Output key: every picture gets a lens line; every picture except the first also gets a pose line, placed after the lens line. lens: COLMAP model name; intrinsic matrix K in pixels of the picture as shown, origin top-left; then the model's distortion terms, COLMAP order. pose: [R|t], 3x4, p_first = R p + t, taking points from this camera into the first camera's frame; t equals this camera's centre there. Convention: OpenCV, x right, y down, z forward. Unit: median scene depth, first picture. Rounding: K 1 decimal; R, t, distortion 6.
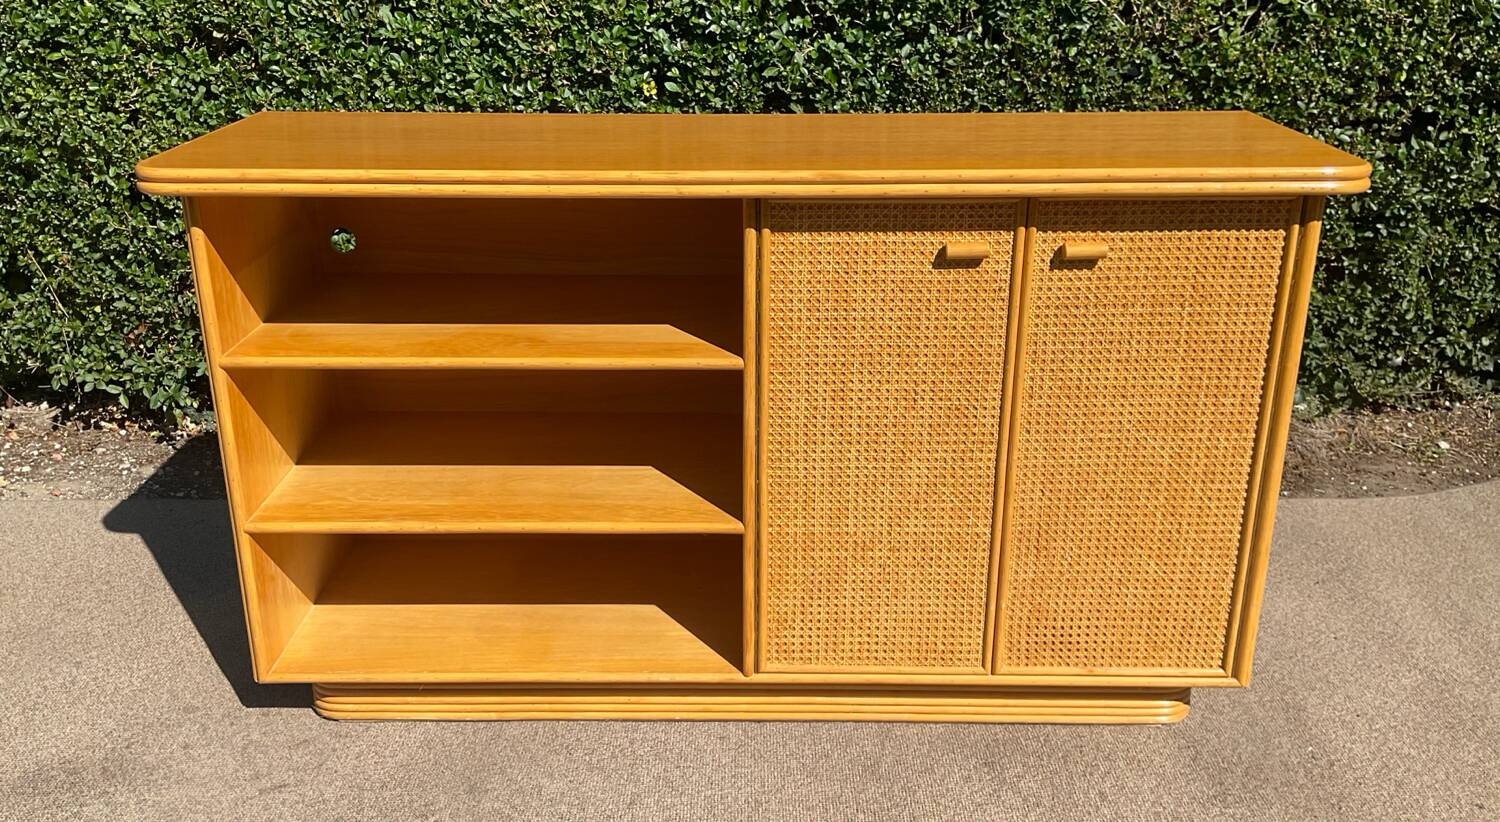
lens RADIAL K [[1296.1, 0, 743.6], [0, 1296.1, 419.5], [0, 0, 1]] dist [0.124150, -0.263031]
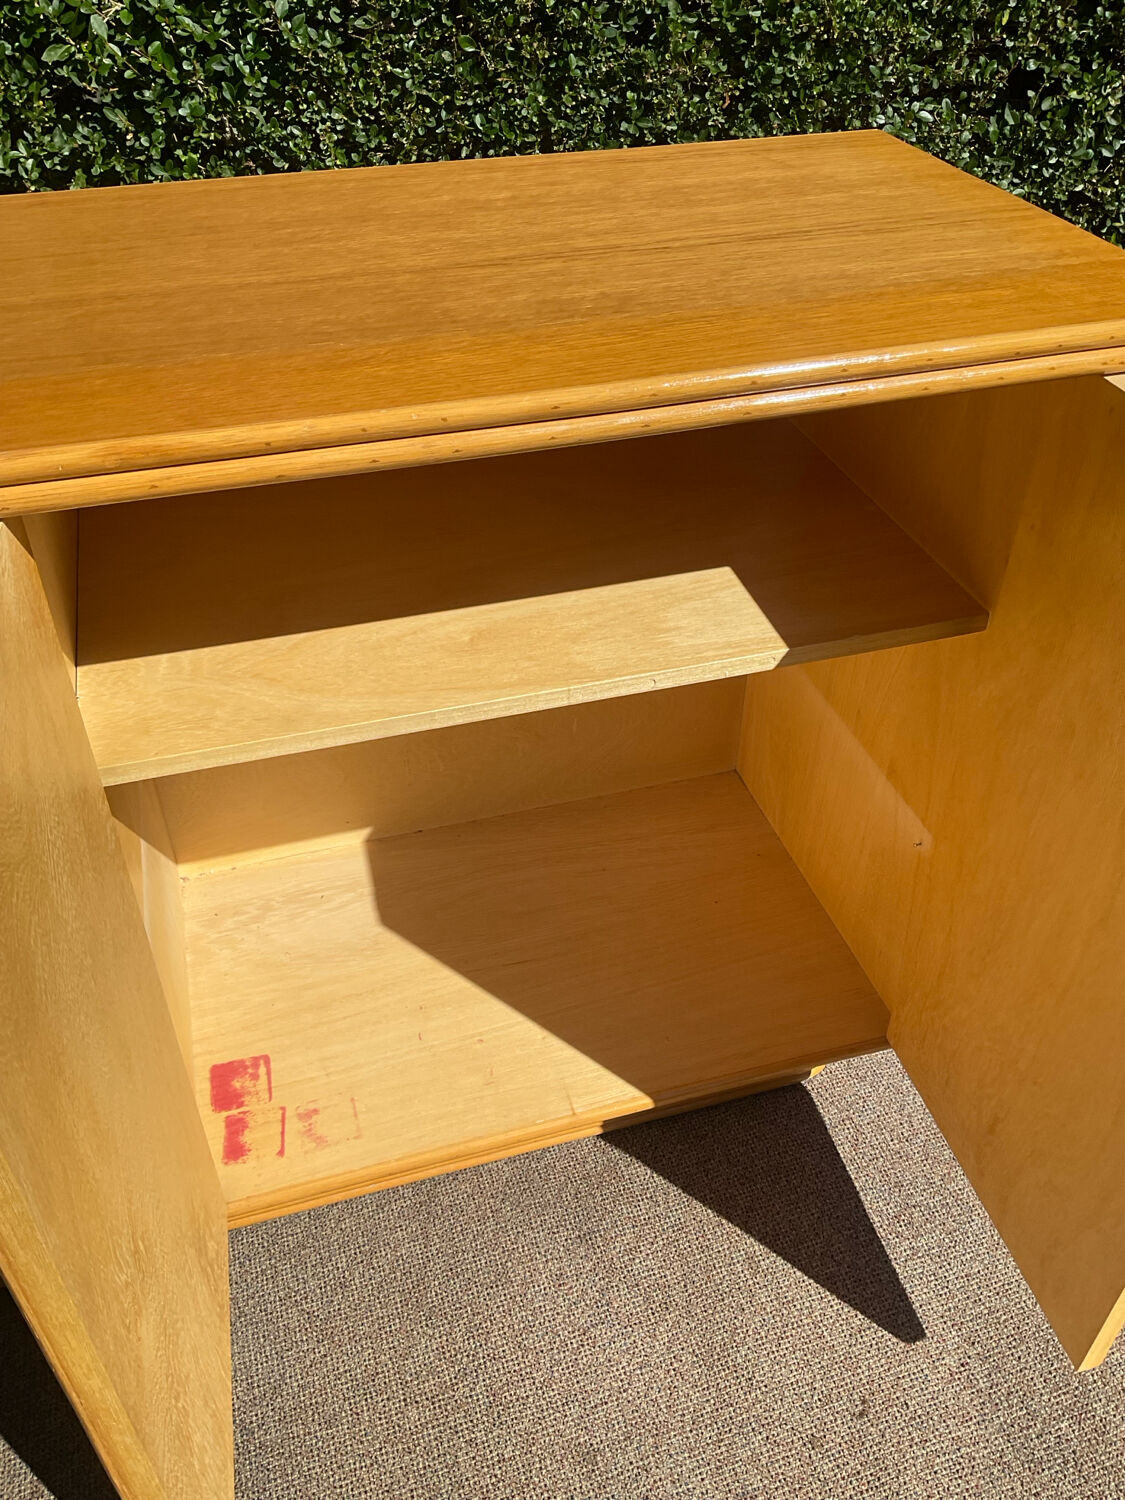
lens RADIAL K [[1243.8, 0, 559.0], [0, 1243.8, 742.6], [0, 0, 1]] dist [0.031014, -0.056934]
pose [[0.956007, -0.180863, 0.230954, 0.052765], [0.103716, 0.944861, 0.310613, -0.128797], [-0.274398, -0.272995, 0.922052, 0.351483]]
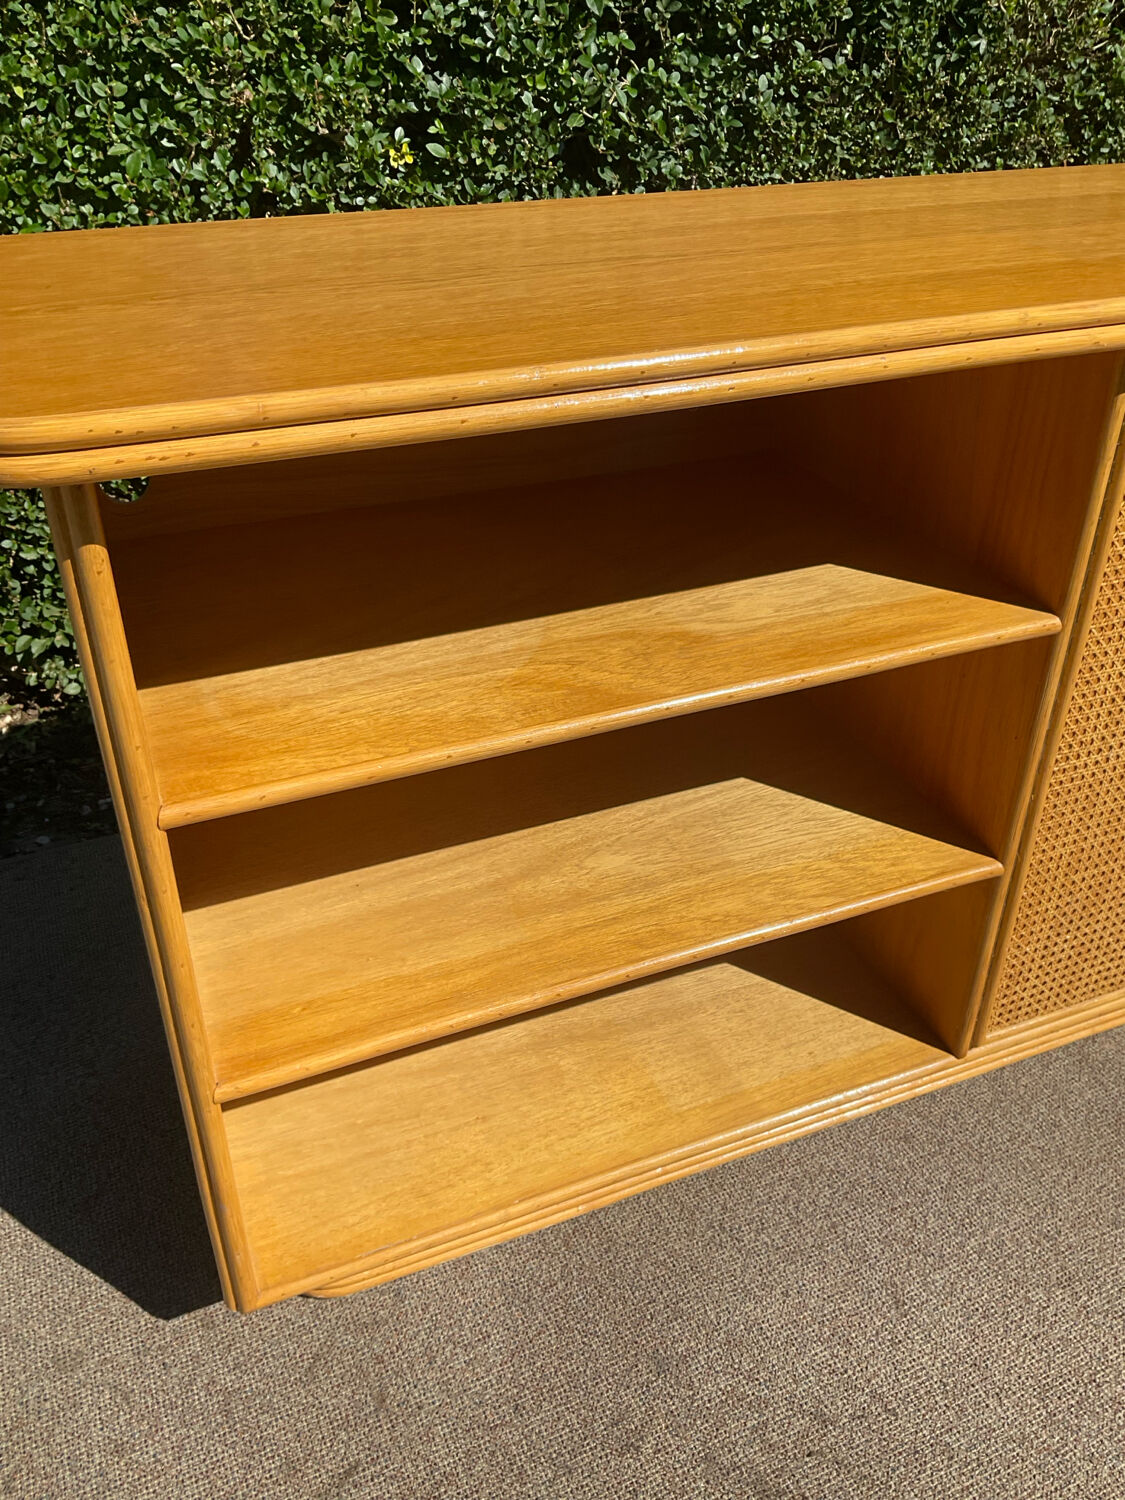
lens RADIAL K [[1253.8, 0, 561.5], [0, 1253.8, 742.7], [0, 0, 1]] dist [-0.009591, -0.000053]
pose [[0.917806, -0.206702, 0.338977, -0.279077], [0.137319, 0.966360, 0.217468, -0.098673], [-0.372525, -0.153045, 0.915315, 0.367733]]
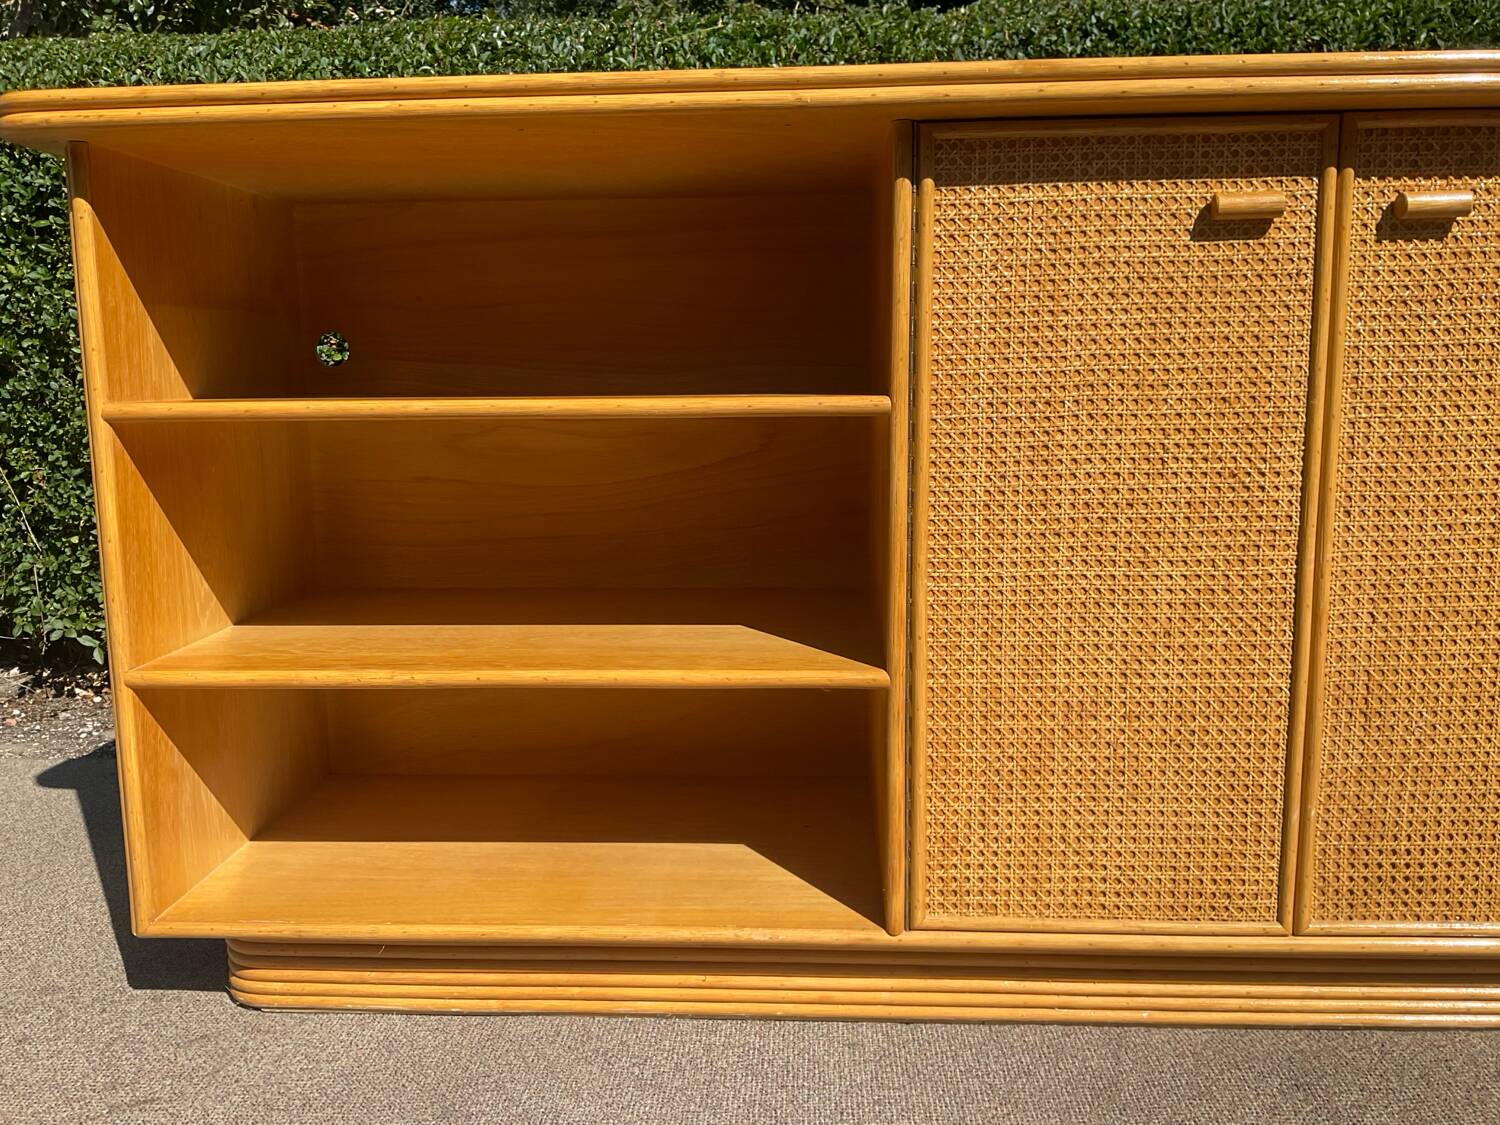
lens RADIAL K [[1237.6, 0, 744.3], [0, 1237.6, 565.3], [0, 0, 1]] dist [0.103542, -0.214891]
pose [[0.998814, -0.004064, -0.048515, -0.028619], [-0.006240, 0.977604, -0.210361, 0.110474], [0.048283, 0.210414, 0.976419, 0.275221]]
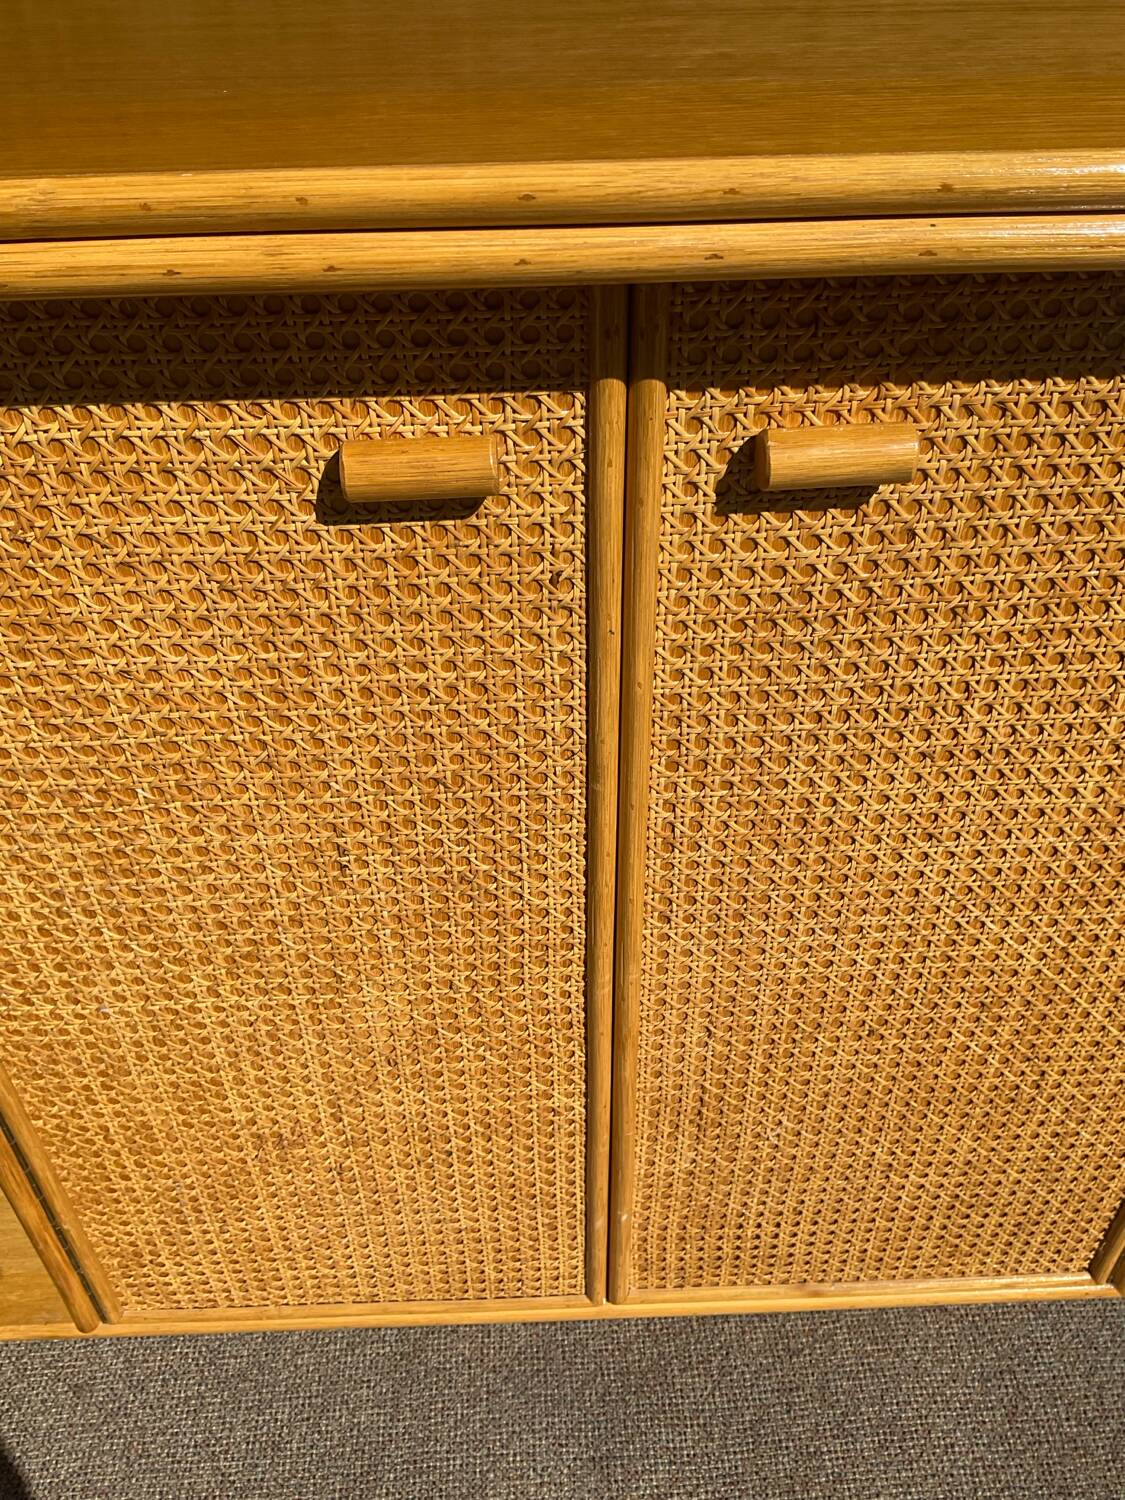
lens RADIAL K [[1237.6, 0, 557.9], [0, 1237.6, 744.5], [0, 0, 1]] dist [0.103542, -0.214891]
pose [[0.998928, -0.038191, 0.026149, 0.123154], [0.028024, 0.948674, 0.315011, -0.100736], [-0.036837, -0.313940, 0.948728, 0.467346]]
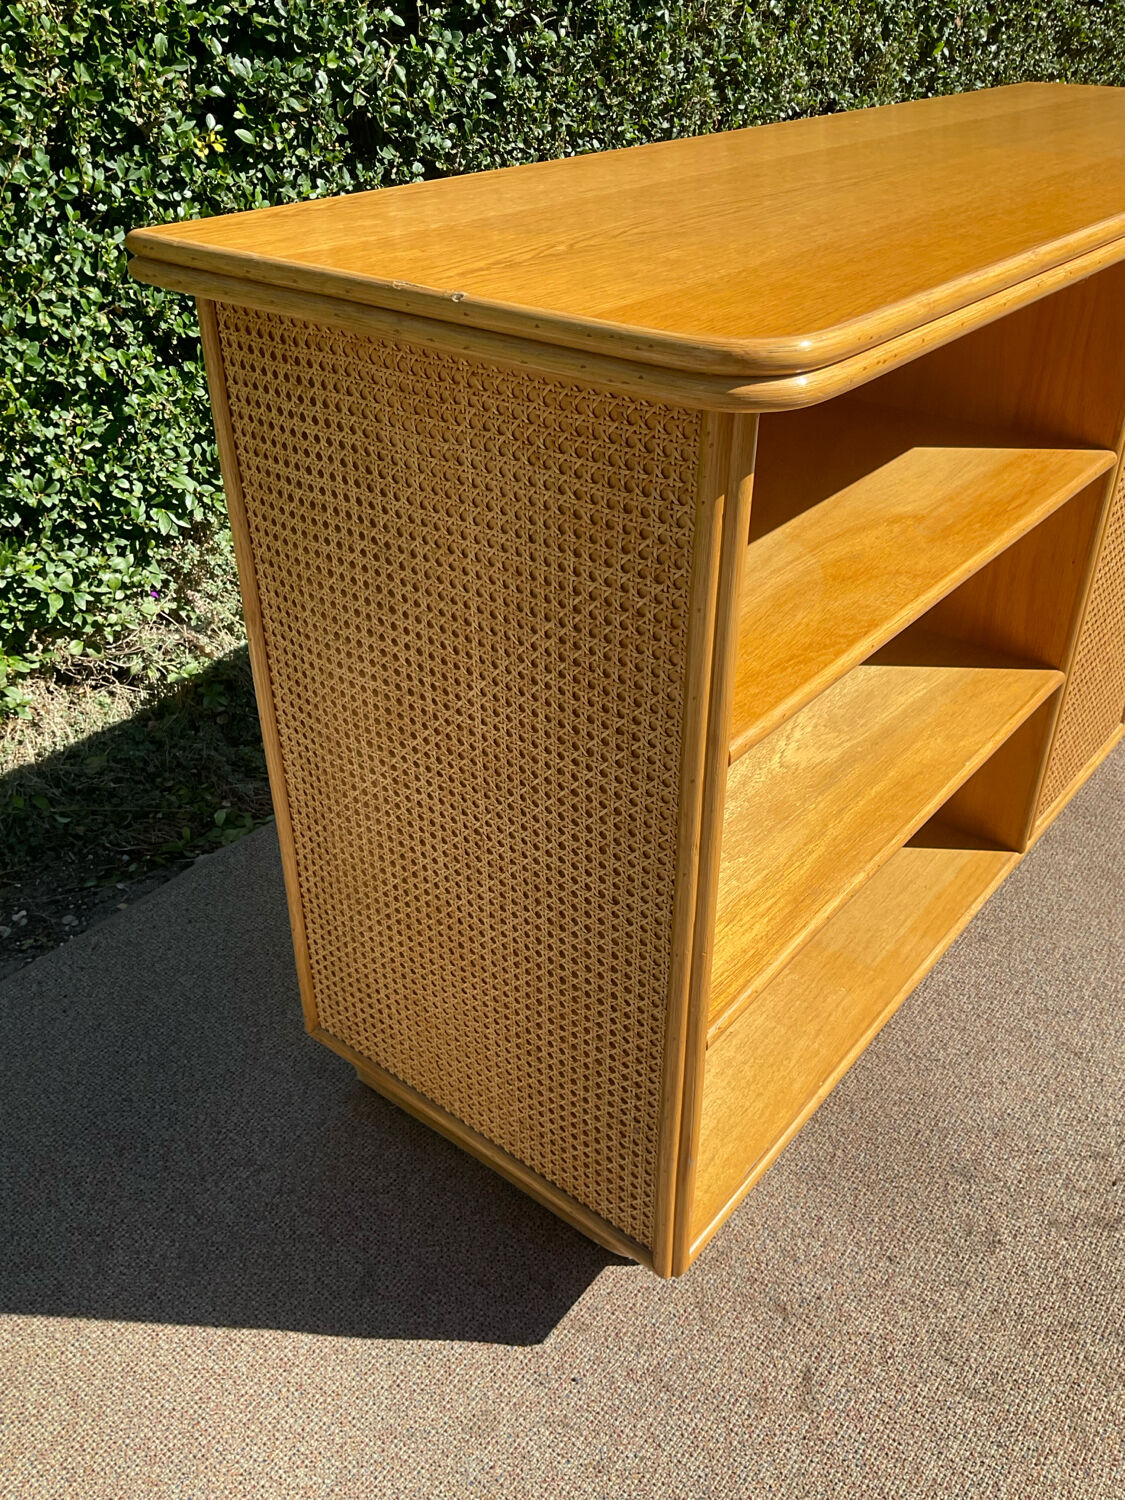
lens RADIAL K [[1245.1, 0, 555.2], [0, 1245.1, 746.1], [0, 0, 1]] dist [-0.006355, -0.007845]
pose [[0.620213, -0.417225, 0.664273, -0.489844], [0.284106, 0.908803, 0.305550, -0.133864], [-0.731177, -0.000782, 0.682188, 0.503252]]
